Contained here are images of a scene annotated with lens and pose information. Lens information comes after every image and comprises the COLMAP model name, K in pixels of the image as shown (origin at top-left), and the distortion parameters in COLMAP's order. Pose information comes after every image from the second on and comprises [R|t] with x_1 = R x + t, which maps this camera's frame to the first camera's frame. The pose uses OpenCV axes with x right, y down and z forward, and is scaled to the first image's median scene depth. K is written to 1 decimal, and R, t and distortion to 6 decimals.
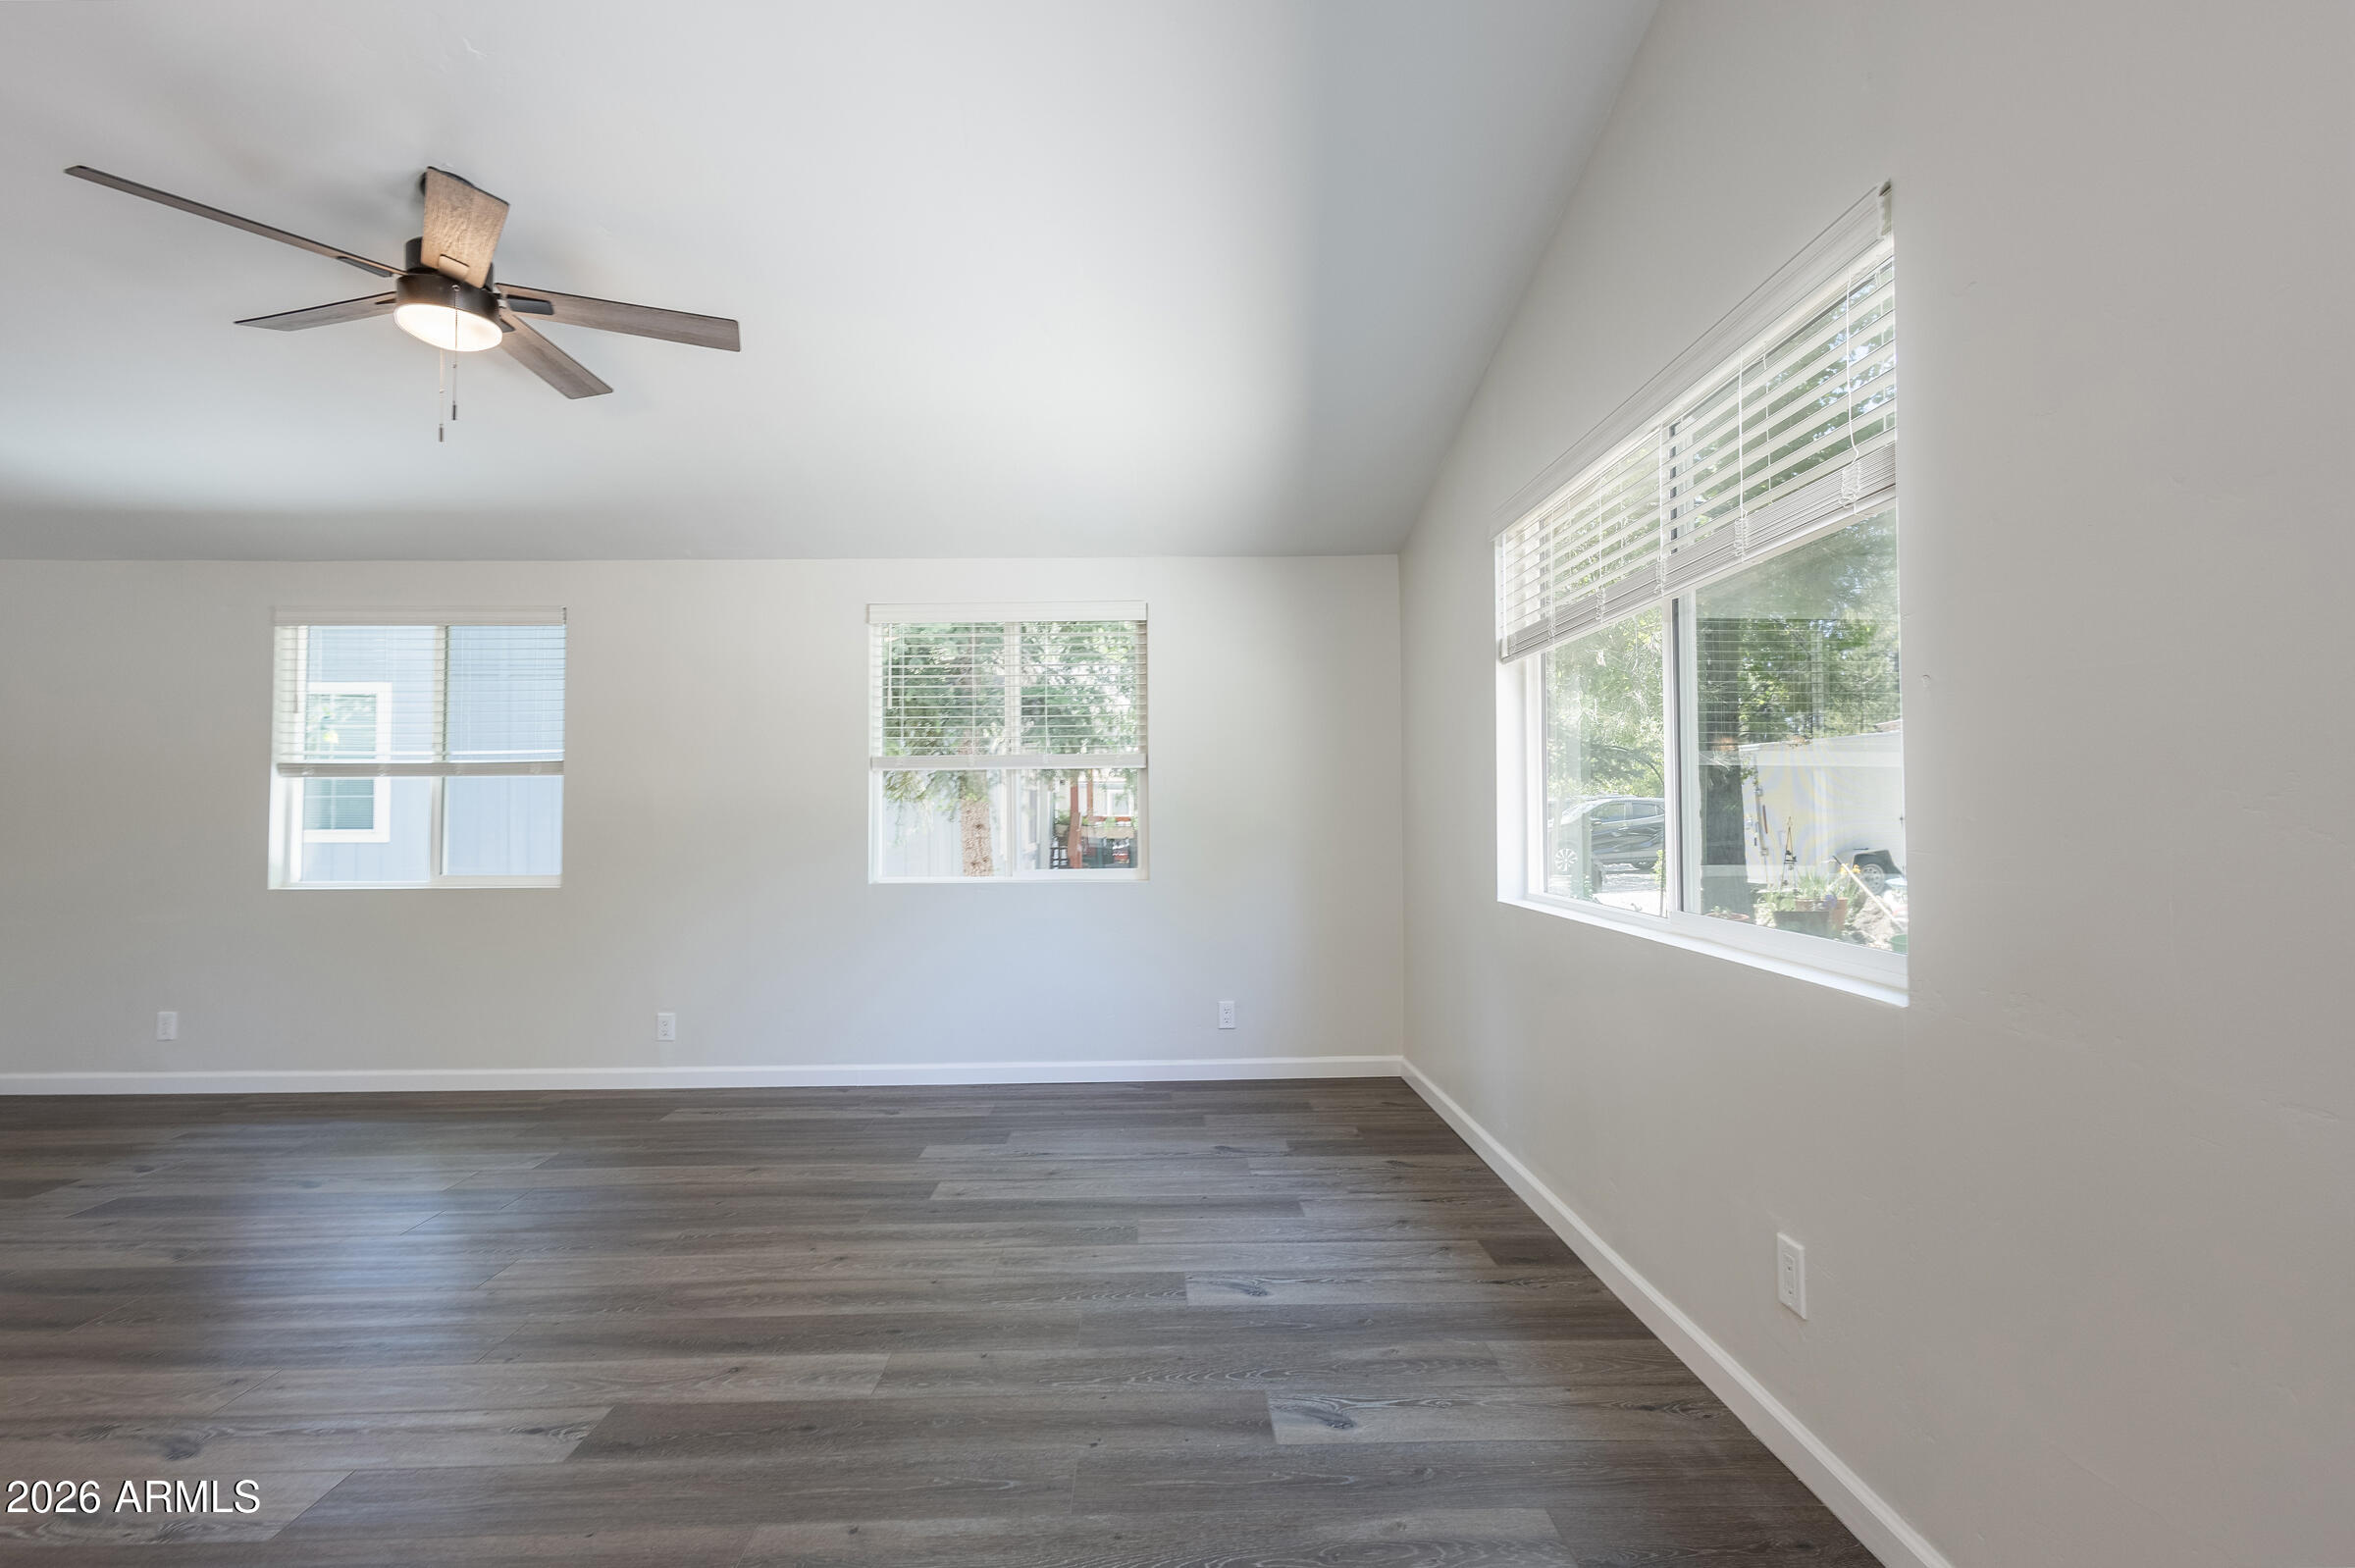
lens RADIAL K [[1079.6, 0, 1176.8], [0, 1079.6, 798.5], [0, 0, 1]] dist [0.006132, -0.000170]
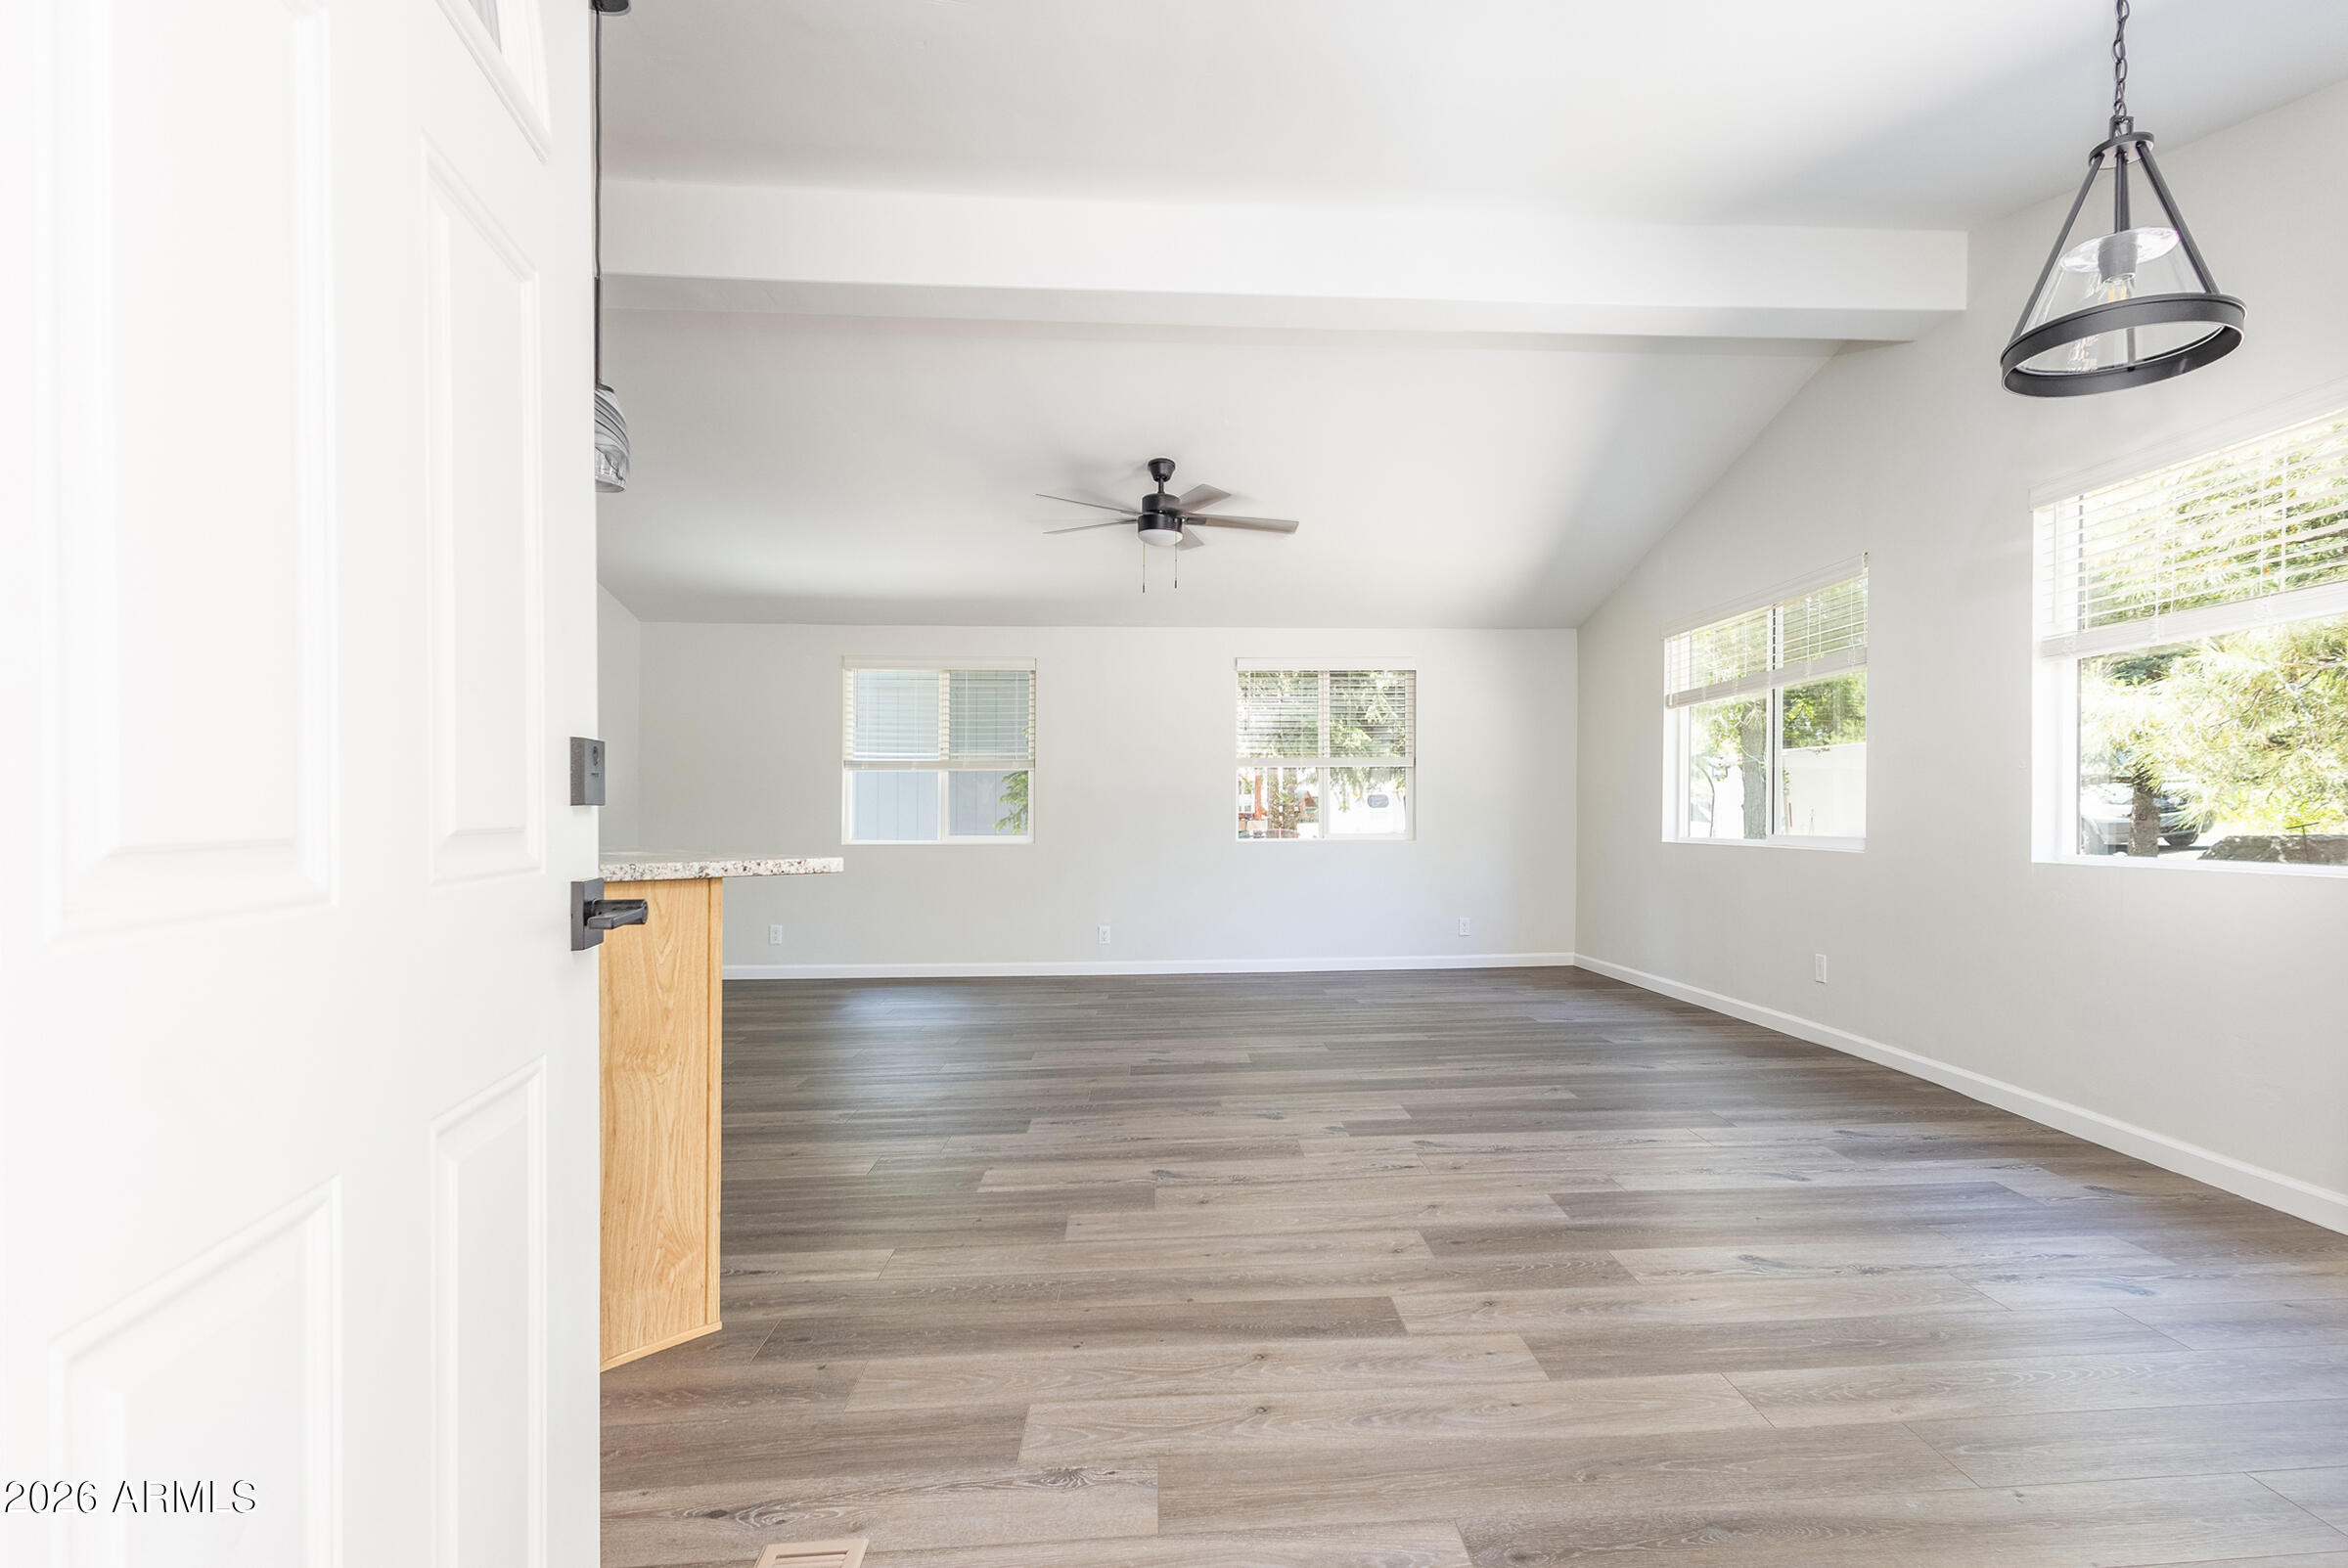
lens RADIAL K [[1128.2, 0, 1248.0], [0, 1128.2, 813.7], [0, 0, 1]] dist [0.003180, 0.000145]
pose [[0.998719, 0.002161, 0.050550, -0.410837], [-0.002764, 0.999926, 0.011873, 0.024394], [-0.050521, -0.011998, 0.998651, -0.700326]]
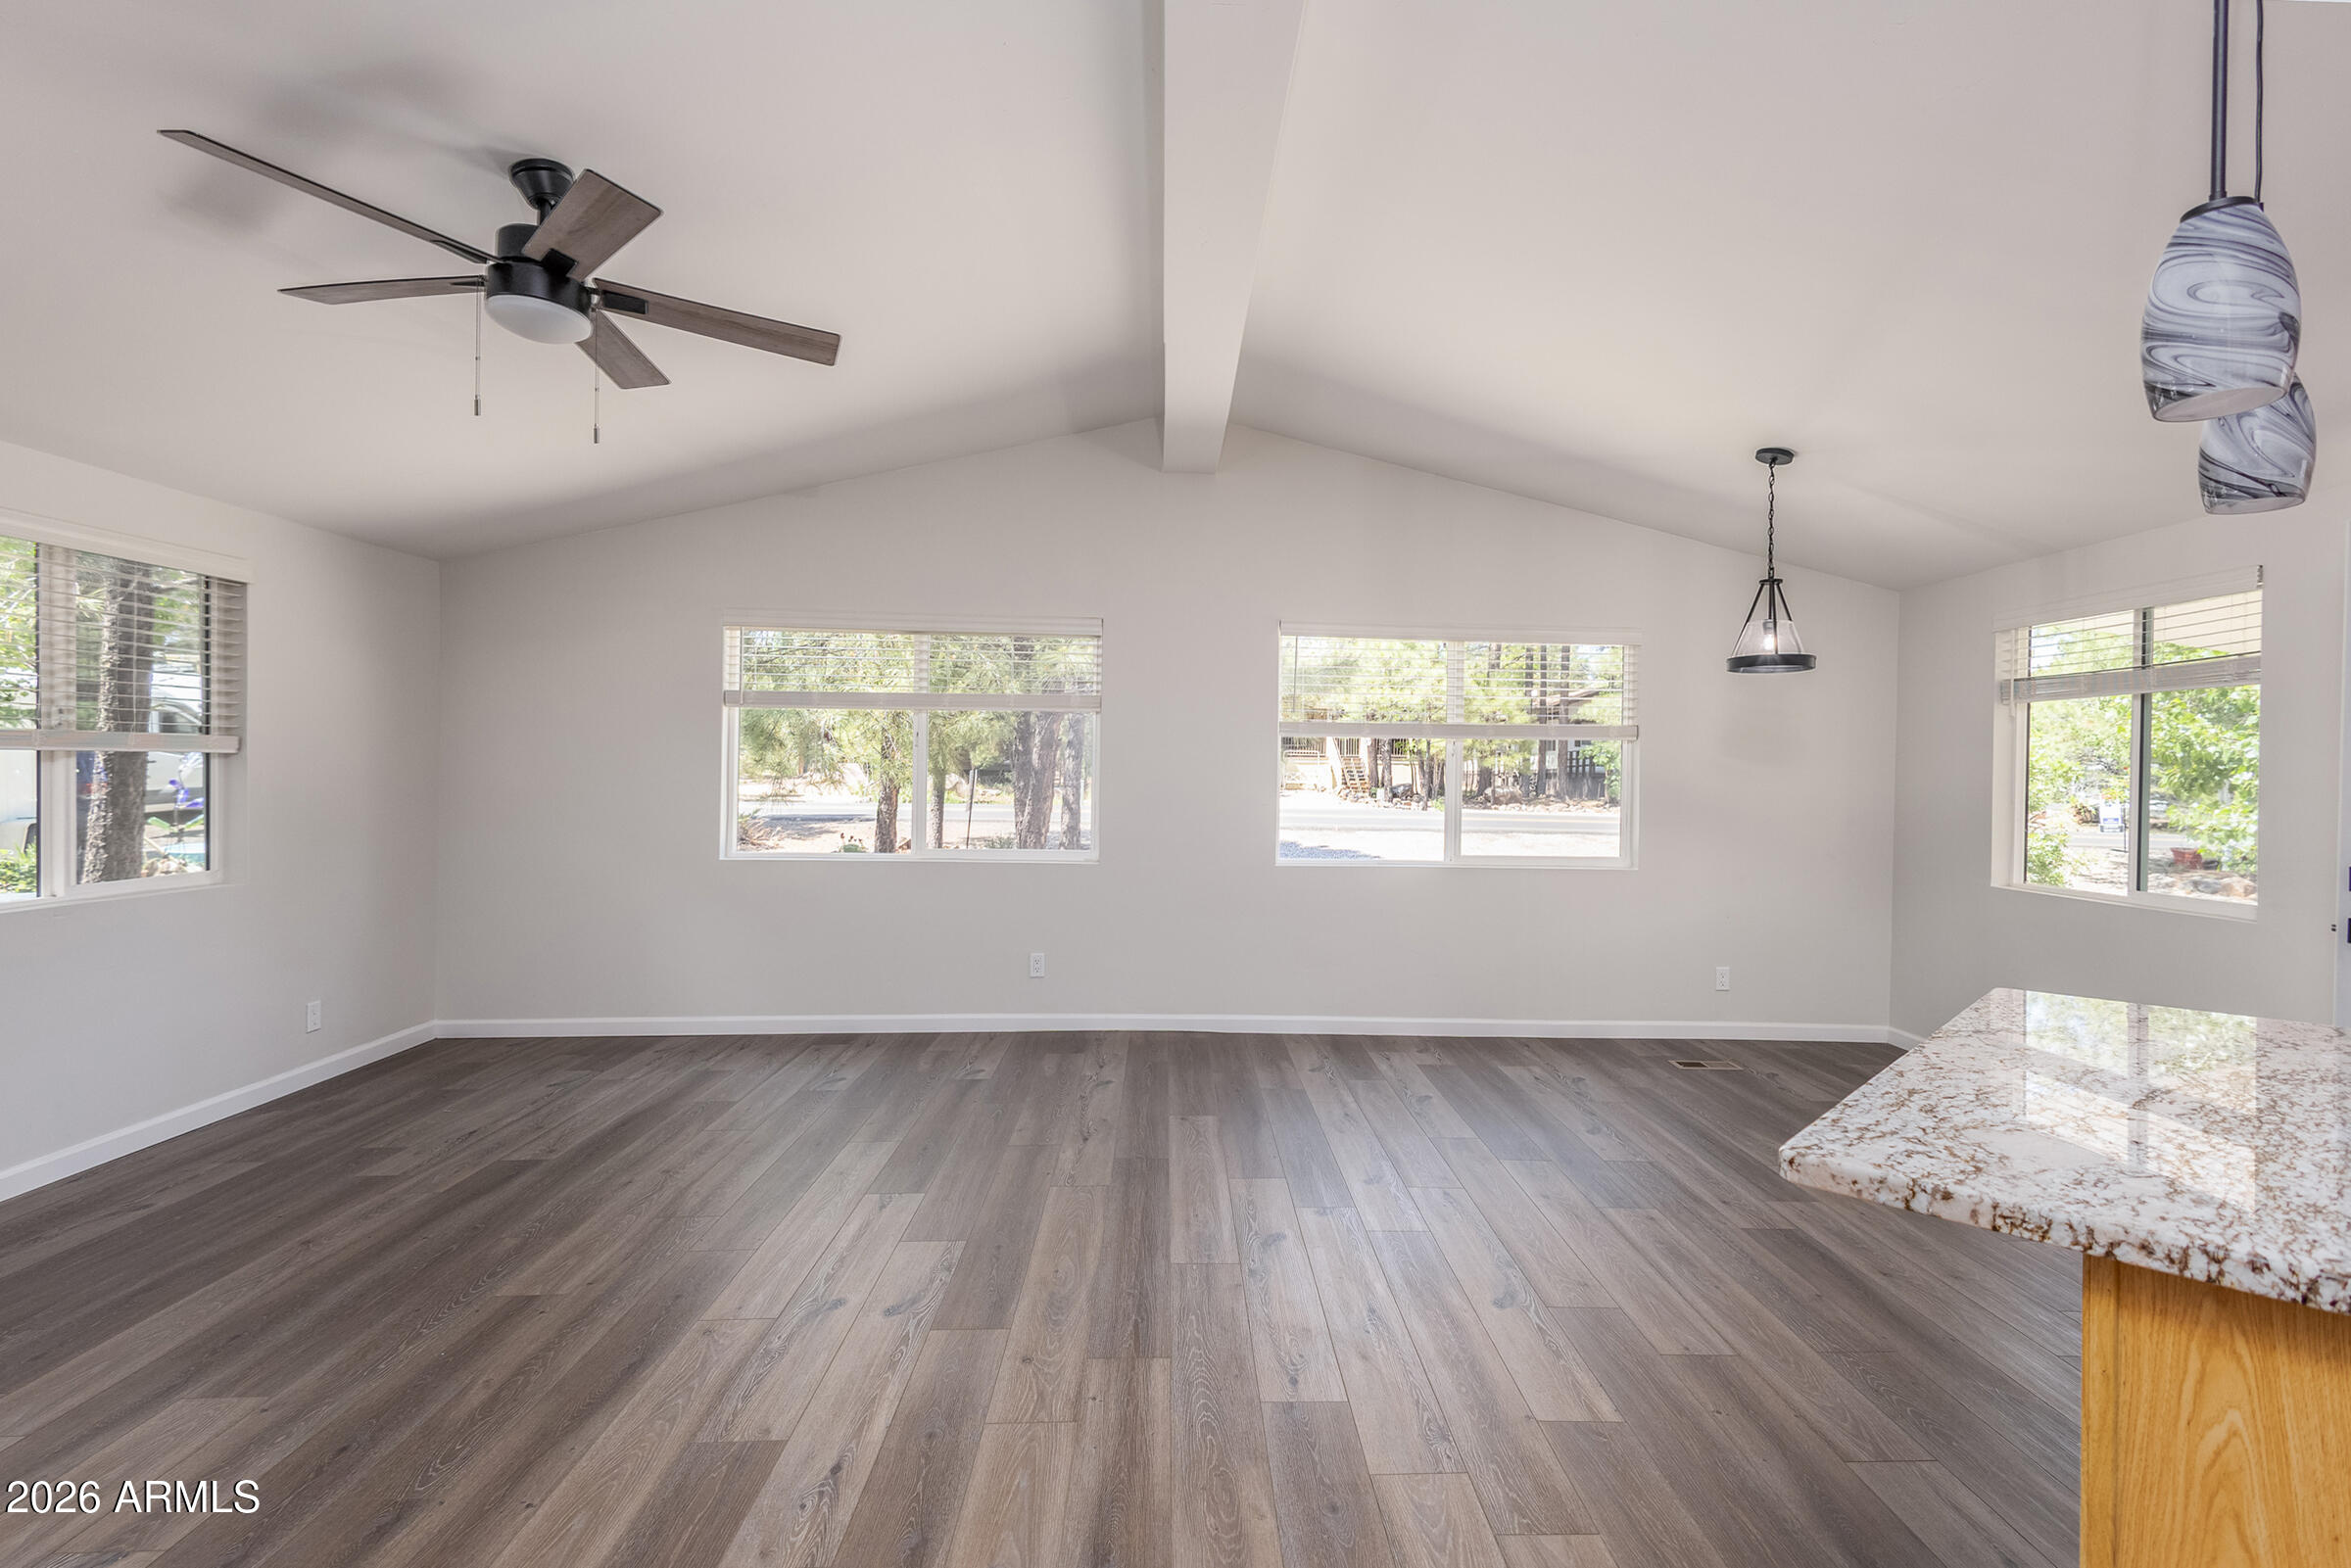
lens RADIAL K [[1128.8, 0, 1208.5], [0, 1128.8, 774.8], [0, 0, 1]] dist [0.013243, -0.000417]
pose [[-0.004578, 0.000848, 0.999989, -1.115685], [-0.024207, 0.999707, -0.000959, -0.034144], [-0.999696, -0.024211, -0.004556, 0.264210]]
